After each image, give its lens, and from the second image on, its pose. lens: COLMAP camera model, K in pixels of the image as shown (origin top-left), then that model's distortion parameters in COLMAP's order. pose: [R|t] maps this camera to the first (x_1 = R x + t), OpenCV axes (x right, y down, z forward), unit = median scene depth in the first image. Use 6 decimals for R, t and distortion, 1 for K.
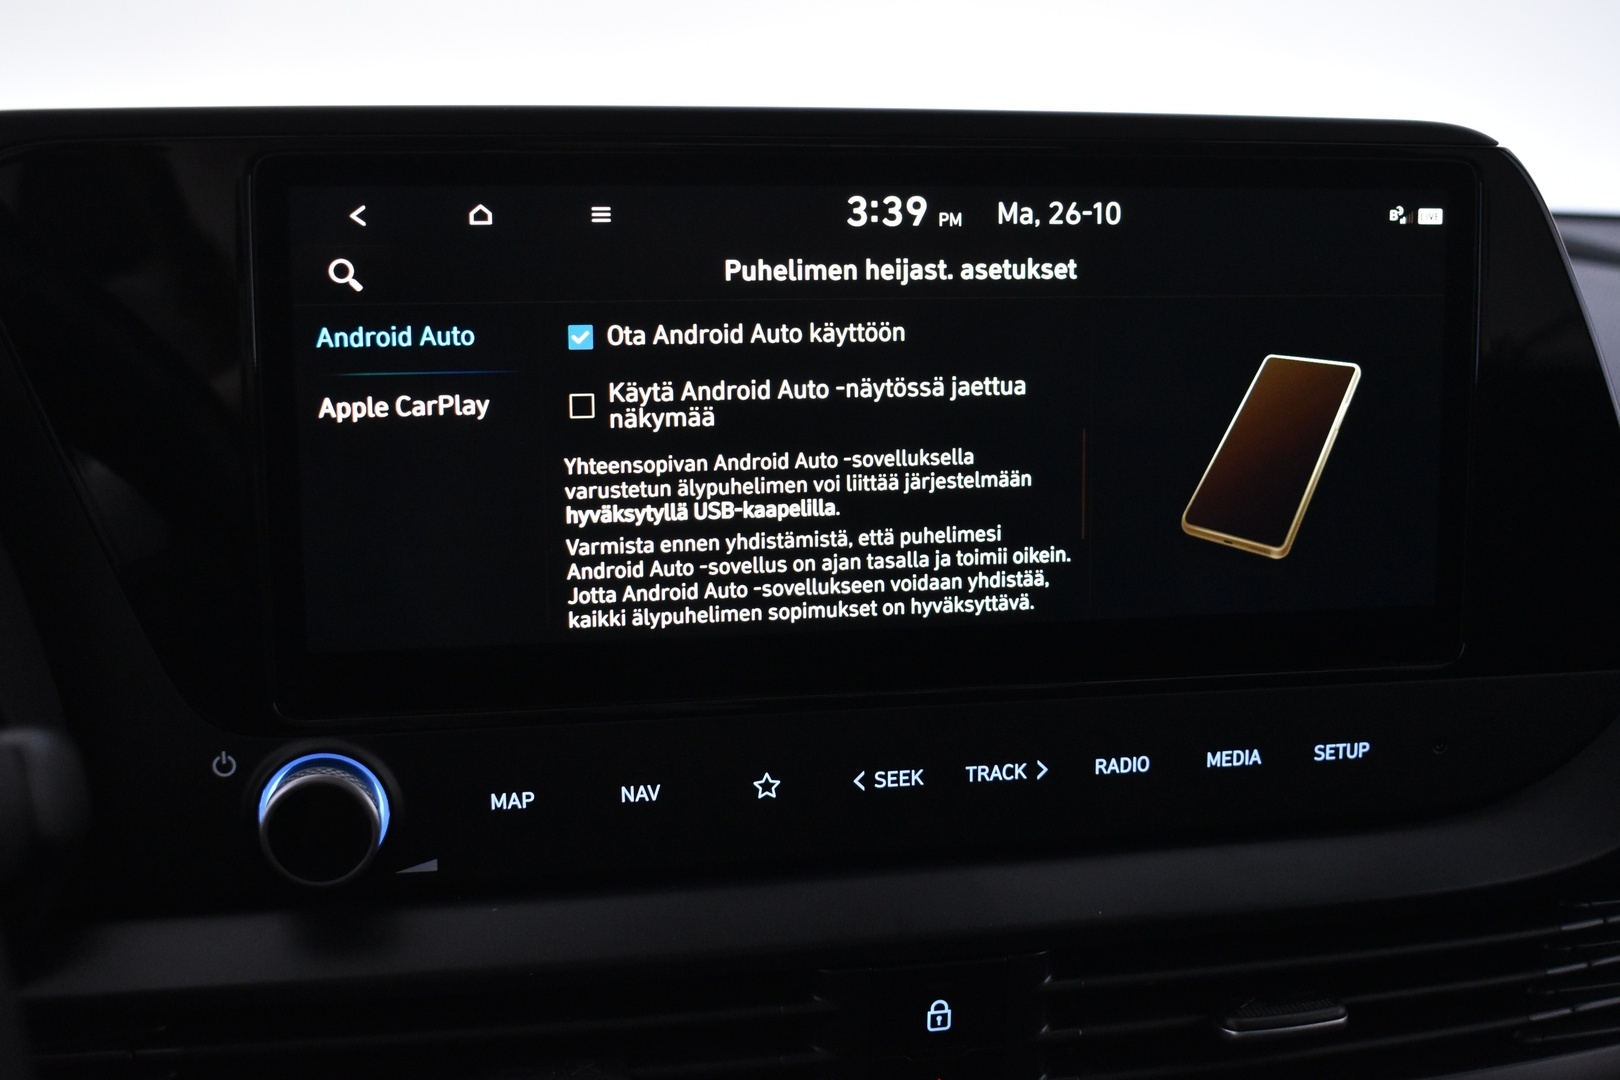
lens RADIAL K [[1907.8, 0, 809.8], [0, 1907.8, 542.6], [0, 0, 1]] dist [-0.058575, 0.000000]
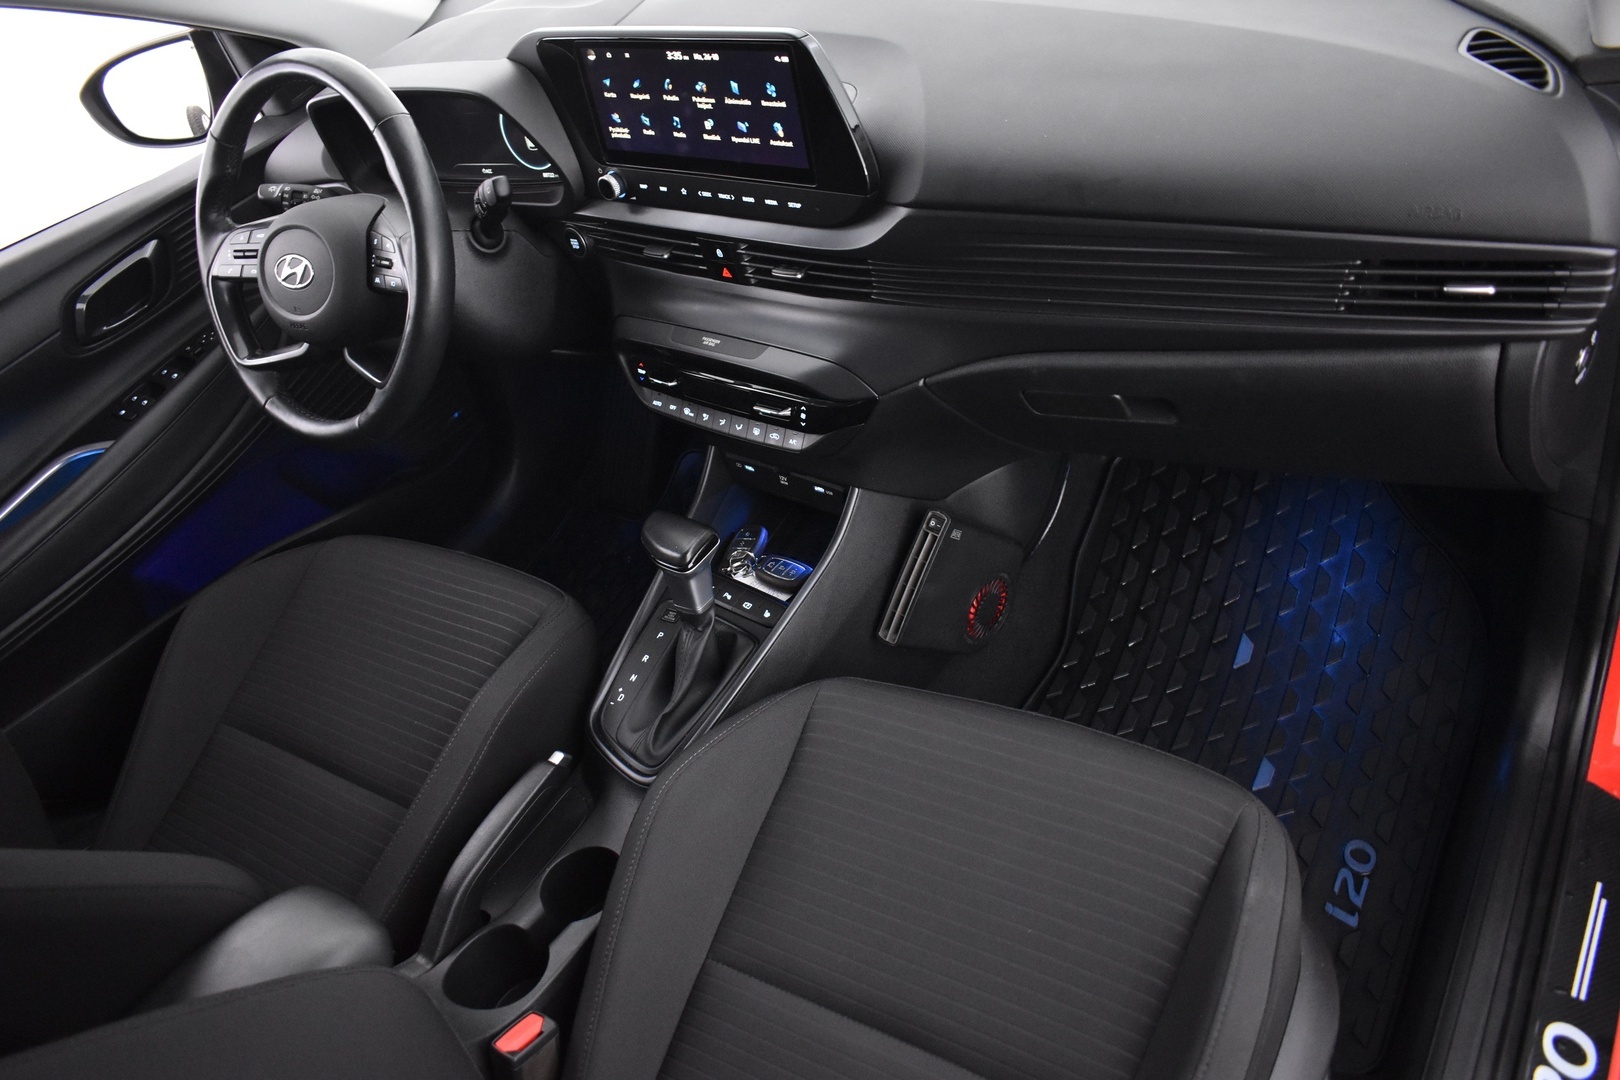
lens RADIAL K [[1258.9, 0, 804.7], [0, 1258.9, 534.9], [0, 0, 1]] dist [-0.098762, 0.017870]
pose [[0.612472, 0.361097, -0.703198, 2.311133], [0.068713, 0.861883, 0.502430, -0.573765], [0.787500, -0.356043, 0.503067, -0.430895]]
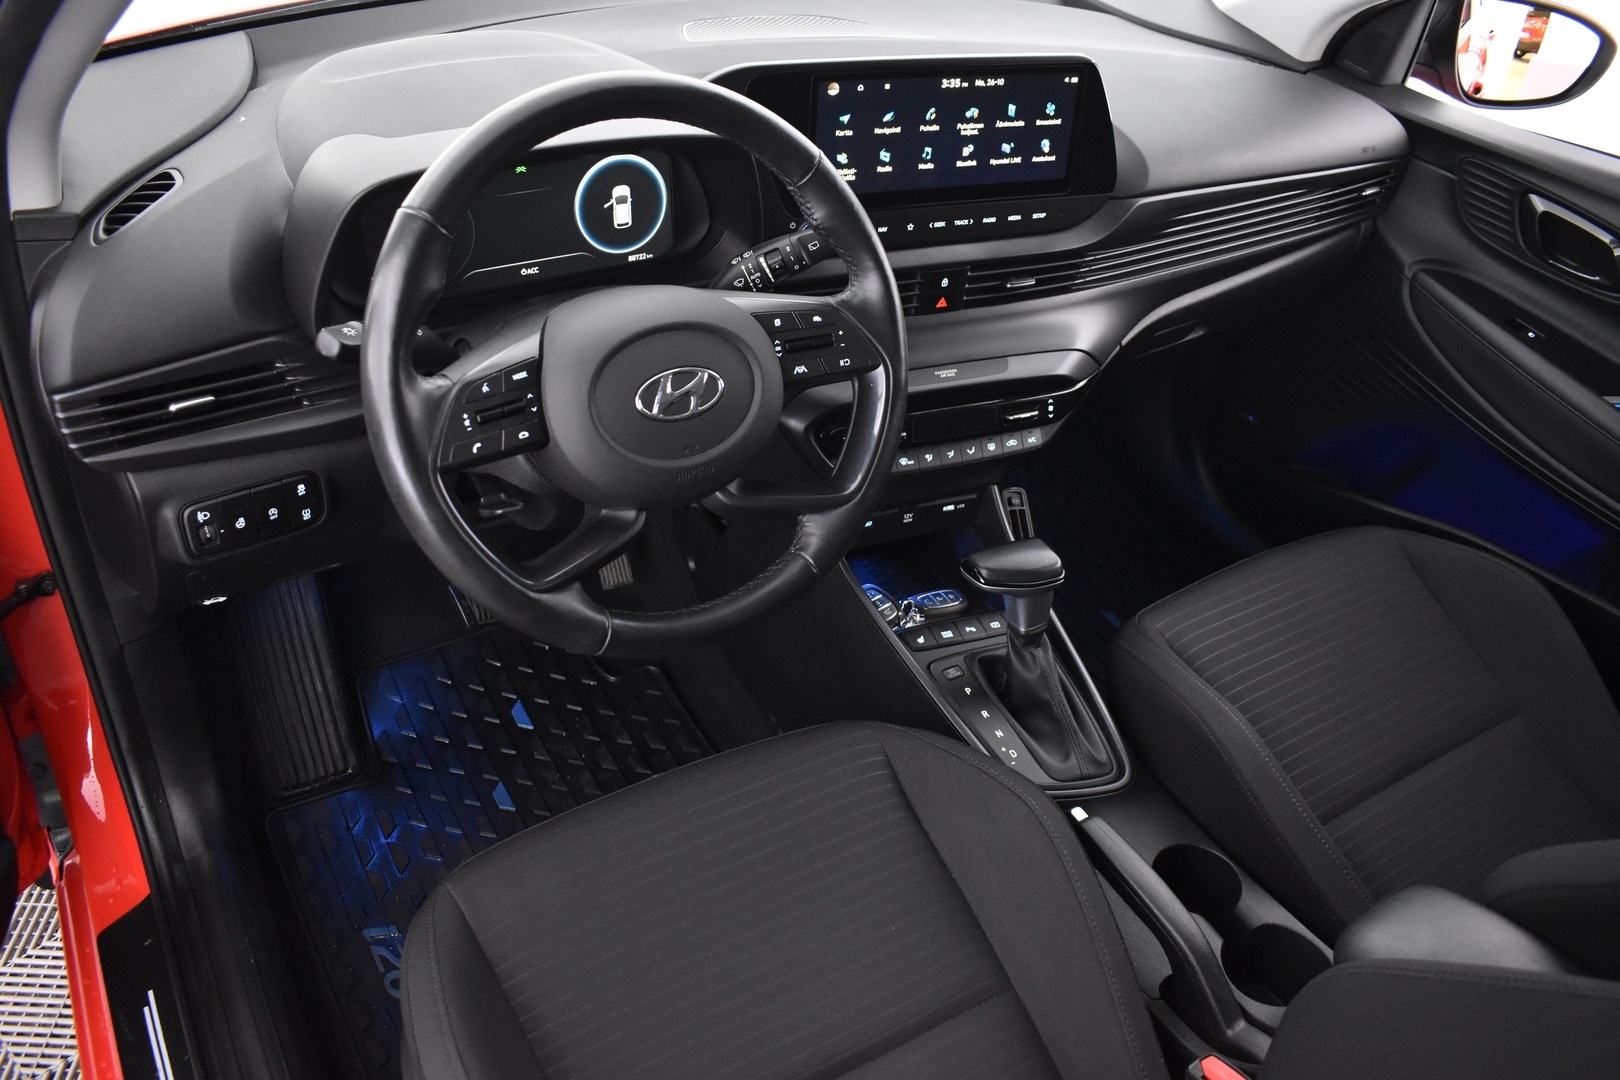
lens RADIAL K [[1258.9, 0, 808.7], [0, 1258.9, 535.8], [0, 0, 1]] dist [-0.098762, 0.017870]
pose [[0.973446, -0.068906, 0.218301, -0.851212], [-0.026676, 0.912979, 0.407134, -0.346593], [-0.227358, -0.402146, 0.886897, -1.560666]]
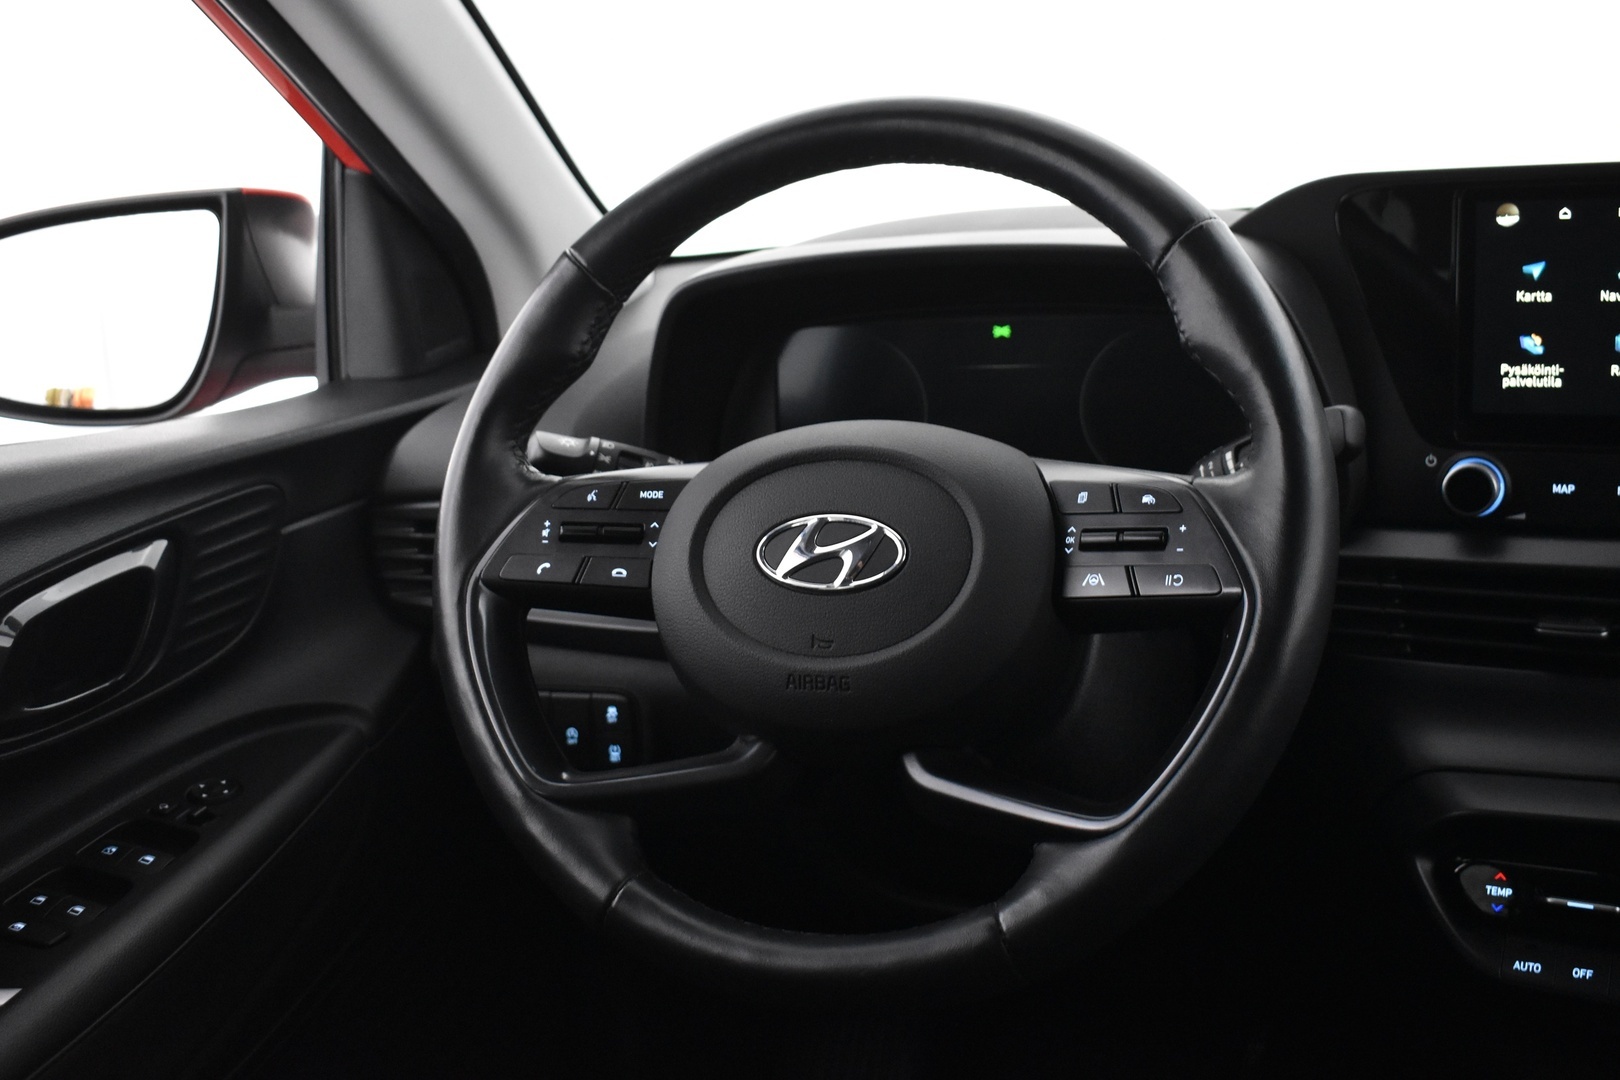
lens RADIAL K [[1907.8, 0, 820.7], [0, 1907.8, 530.5], [0, 0, 1]] dist [-0.058575, 0.000000]
pose [[0.775753, 0.078122, -0.626182, 0.505984], [-0.071752, 0.996792, 0.035467, 0.160780], [0.626944, 0.017416, 0.778870, -1.118538]]
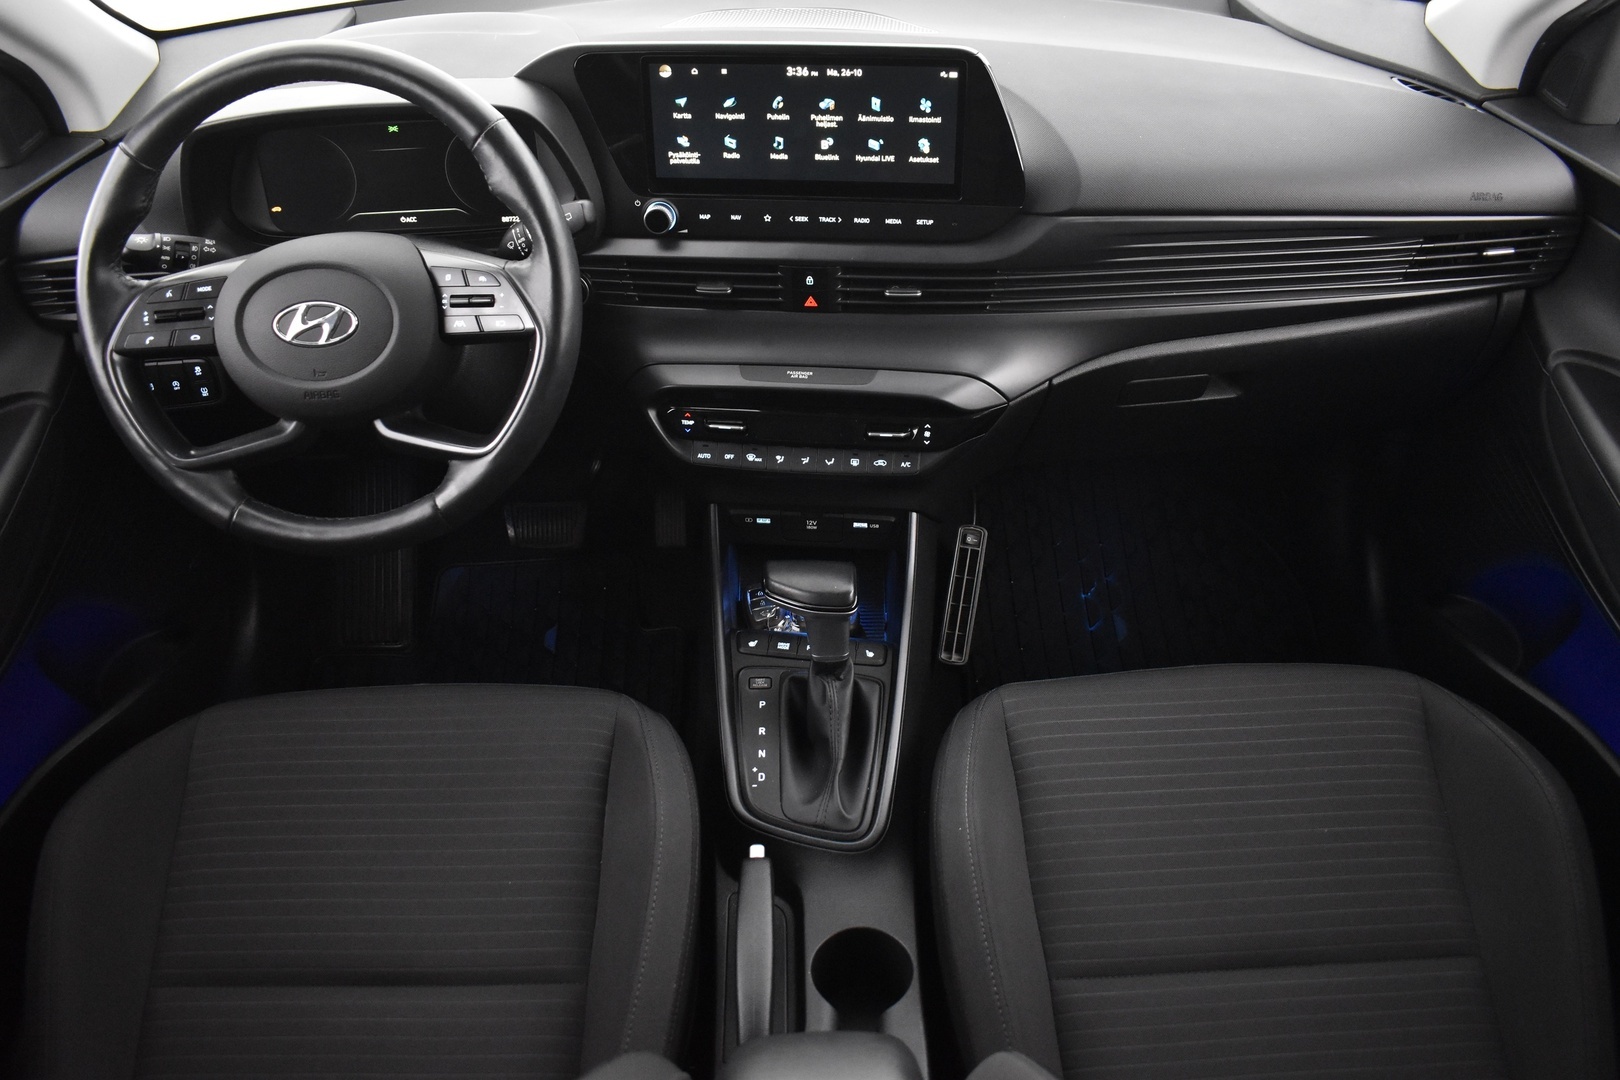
lens RADIAL K [[1258.9, 0, 813.6], [0, 1258.9, 534.4], [0, 0, 1]] dist [-0.098762, 0.017870]
pose [[0.954536, 0.155260, -0.254470, 0.824429], [-0.039920, 0.912543, 0.407028, -0.330897], [0.295410, -0.378365, 0.877253, -1.486878]]
